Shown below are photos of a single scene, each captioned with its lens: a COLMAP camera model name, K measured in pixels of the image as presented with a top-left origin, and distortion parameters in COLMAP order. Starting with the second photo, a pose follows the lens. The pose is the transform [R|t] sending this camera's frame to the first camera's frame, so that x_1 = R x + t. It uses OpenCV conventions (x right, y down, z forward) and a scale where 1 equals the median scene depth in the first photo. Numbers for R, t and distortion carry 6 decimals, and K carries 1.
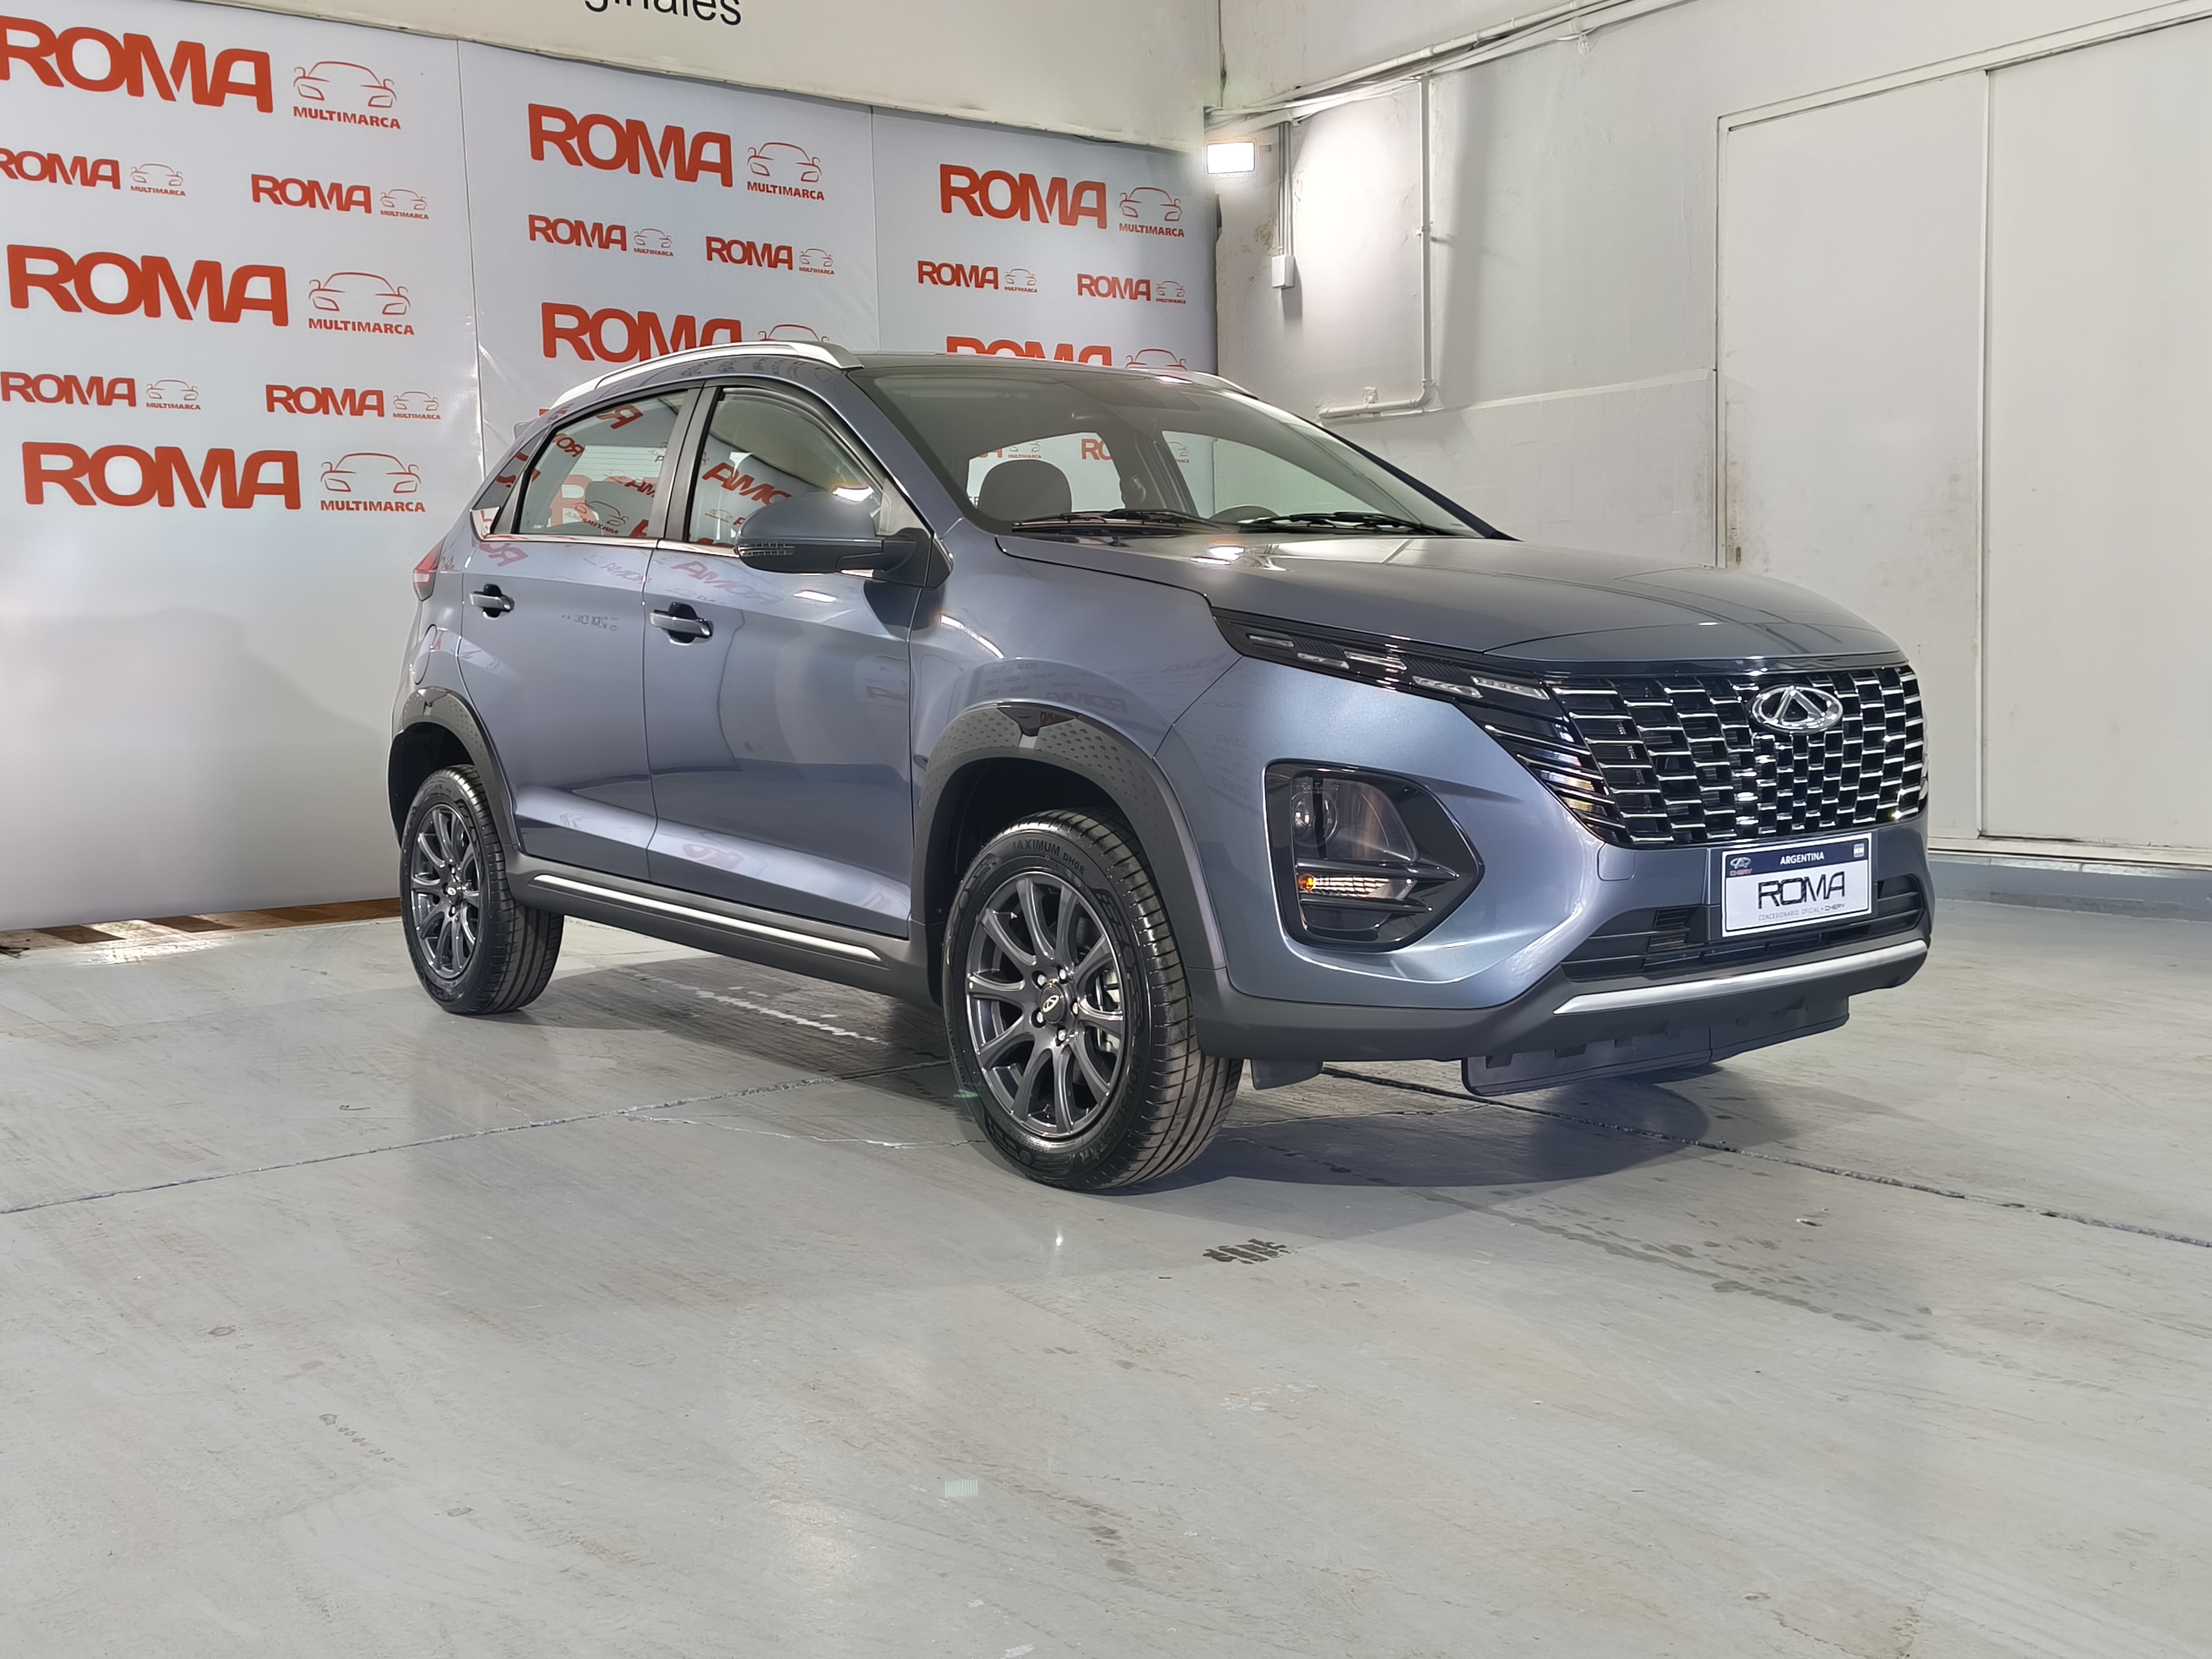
lens RADIAL K [[2272.8, 0, 1106.0], [0, 2272.8, 829.5], [0, 0, 1]] dist [0.013005, 0.120442]
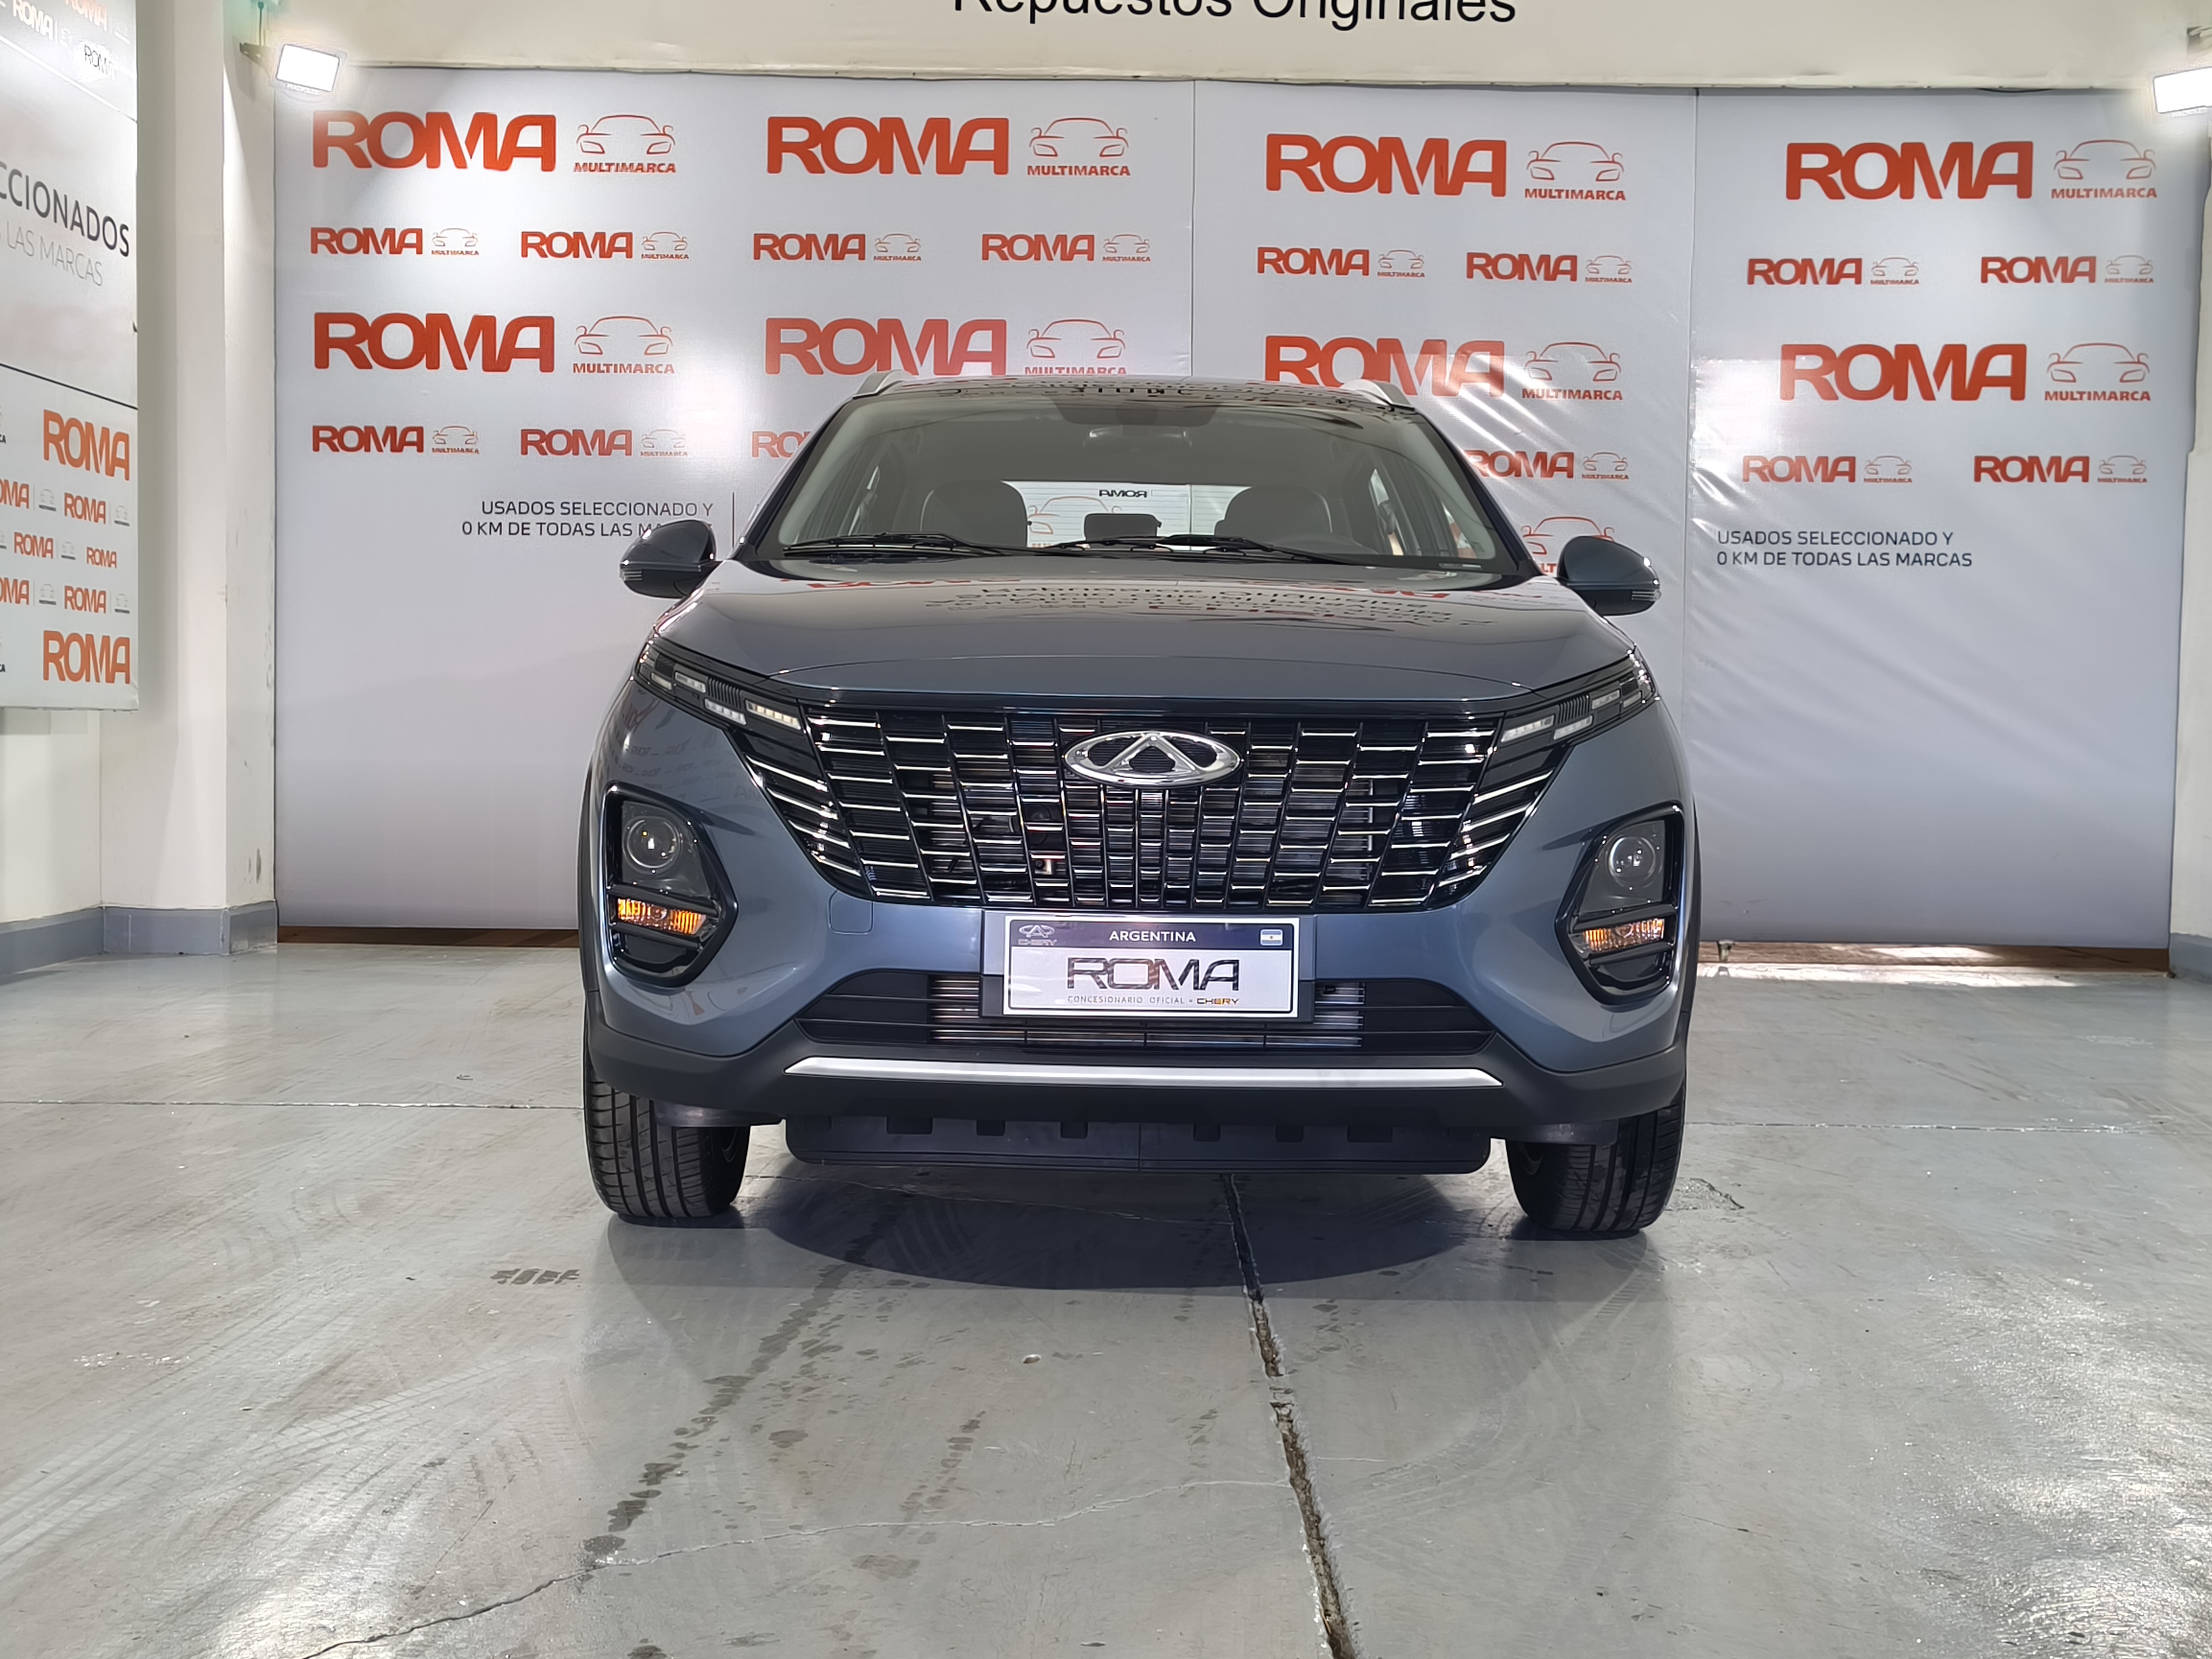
lens RADIAL K [[2605.1, 0, 1099.3], [0, 2605.1, 807.7], [0, 0, 1]] dist [-0.000122, 0.190383]
pose [[0.788710, 0.054107, -0.612380, 0.758907], [-0.082485, 0.996426, -0.018196, -0.013417], [0.609207, 0.064864, 0.790354, 0.198028]]
